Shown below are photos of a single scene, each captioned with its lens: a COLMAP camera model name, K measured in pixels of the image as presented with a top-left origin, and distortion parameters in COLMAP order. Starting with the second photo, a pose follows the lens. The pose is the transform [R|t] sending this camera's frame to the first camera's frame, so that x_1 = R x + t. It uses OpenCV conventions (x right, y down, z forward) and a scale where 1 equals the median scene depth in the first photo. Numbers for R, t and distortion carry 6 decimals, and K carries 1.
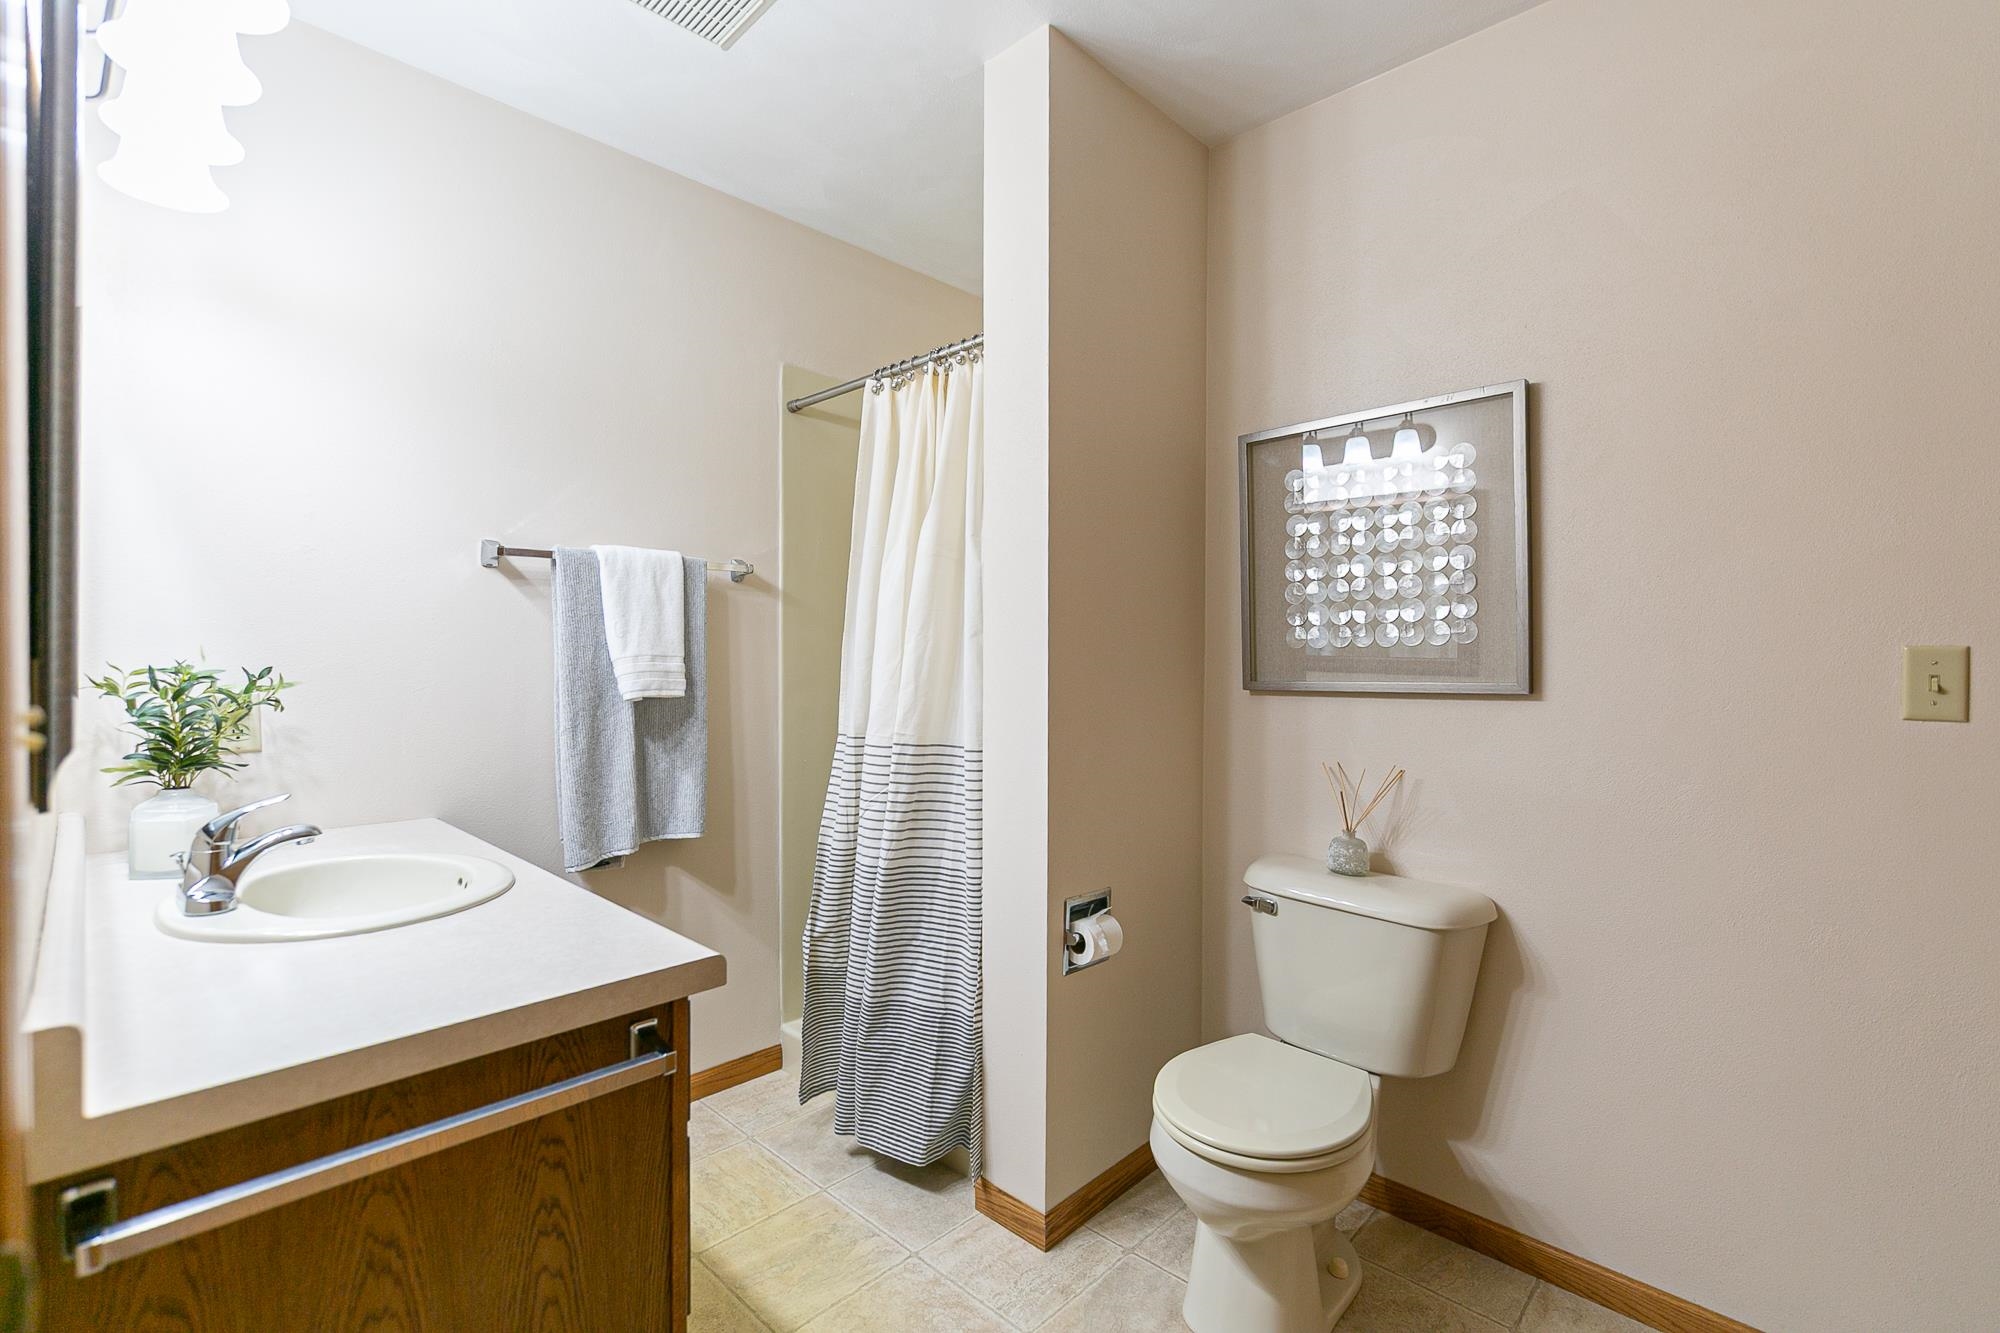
lens RADIAL K [[879.0, 0, 1000.0], [0, 879.0, 666.5], [0, 0, 1]] dist [-0.000324, 0.000021]
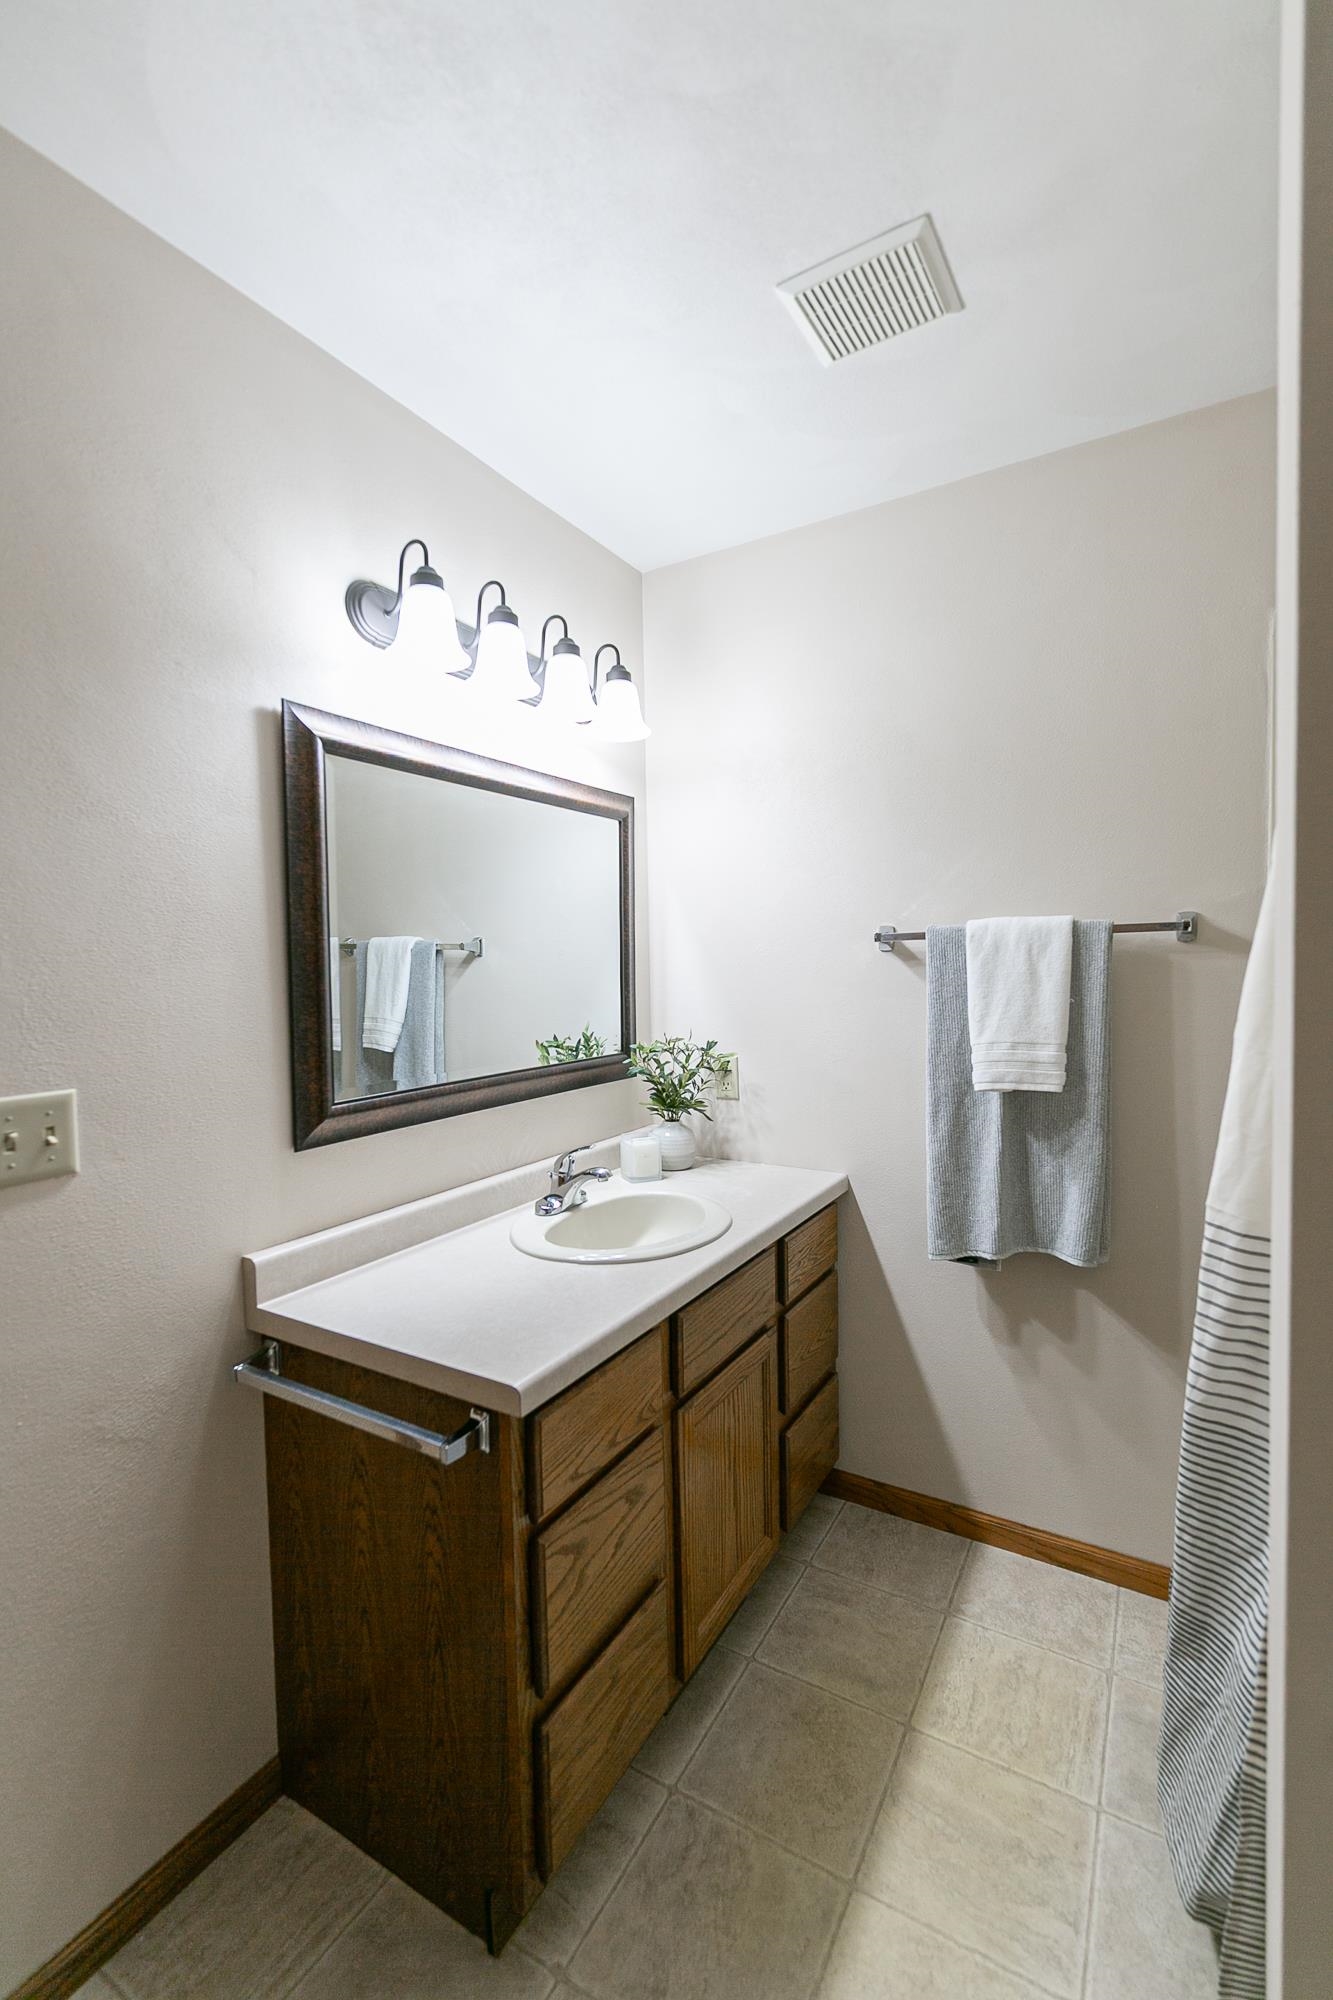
lens RADIAL K [[865.8, 0, 666.5], [0, 865.8, 1000.0], [0, 0, 1]] dist [-0.001207, 0.000183]
pose [[0.230359, 0.032321, -0.972569, 0.363983], [0.005609, 0.999388, 0.034541, -0.087572], [0.973089, -0.013412, 0.230037, 0.475882]]
